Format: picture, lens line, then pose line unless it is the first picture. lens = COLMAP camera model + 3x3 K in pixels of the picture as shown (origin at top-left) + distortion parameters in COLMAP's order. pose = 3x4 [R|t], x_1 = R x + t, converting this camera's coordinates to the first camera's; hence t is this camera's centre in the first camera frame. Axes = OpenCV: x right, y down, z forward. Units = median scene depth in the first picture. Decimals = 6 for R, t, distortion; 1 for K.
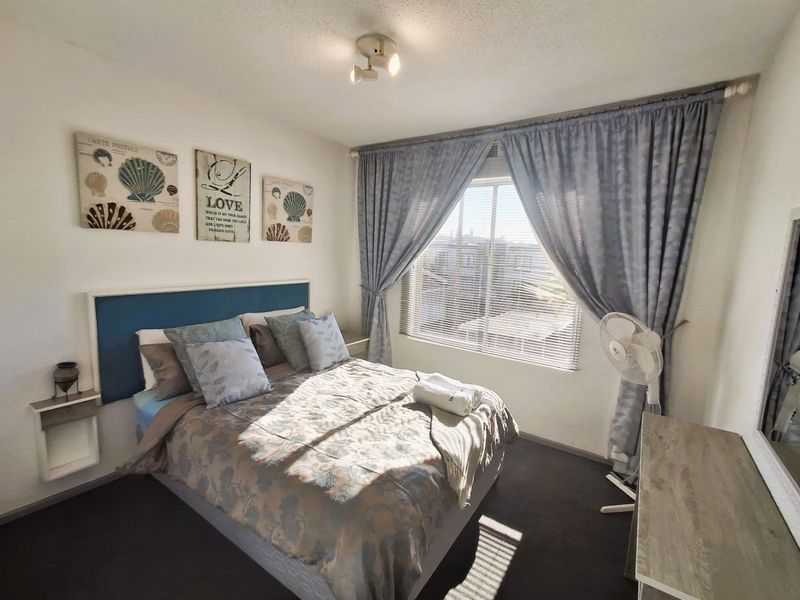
lens RADIAL K [[364.9, 0, 392.0], [0, 364.9, 300.6], [0, 0, 1]] dist [0.001418, 0.003547]
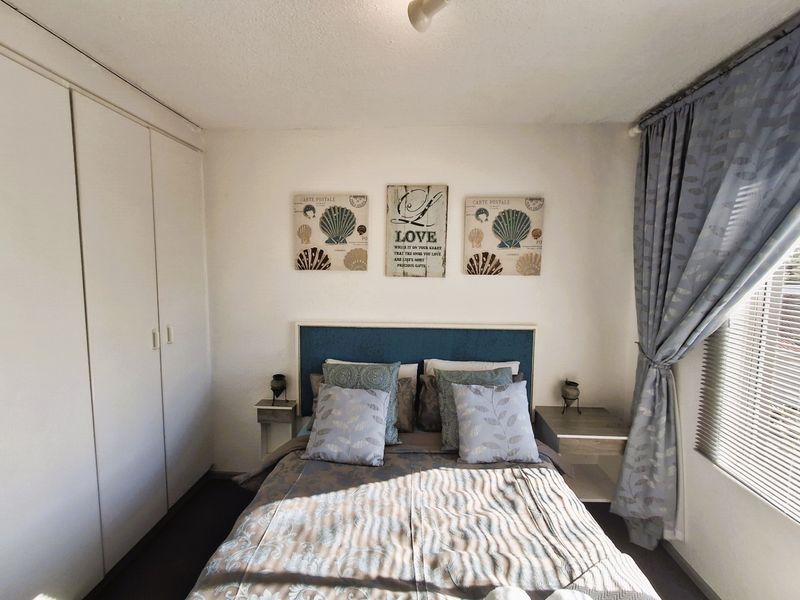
lens RADIAL K [[364.9, 0, 398.4], [0, 364.9, 297.8], [0, 0, 1]] dist [0.001418, 0.003547]
pose [[0.527521, 0.045850, -0.848304, 0.307758], [-0.104464, 0.994465, -0.011211, -0.098349], [0.843095, 0.094531, 0.529391, 0.500046]]
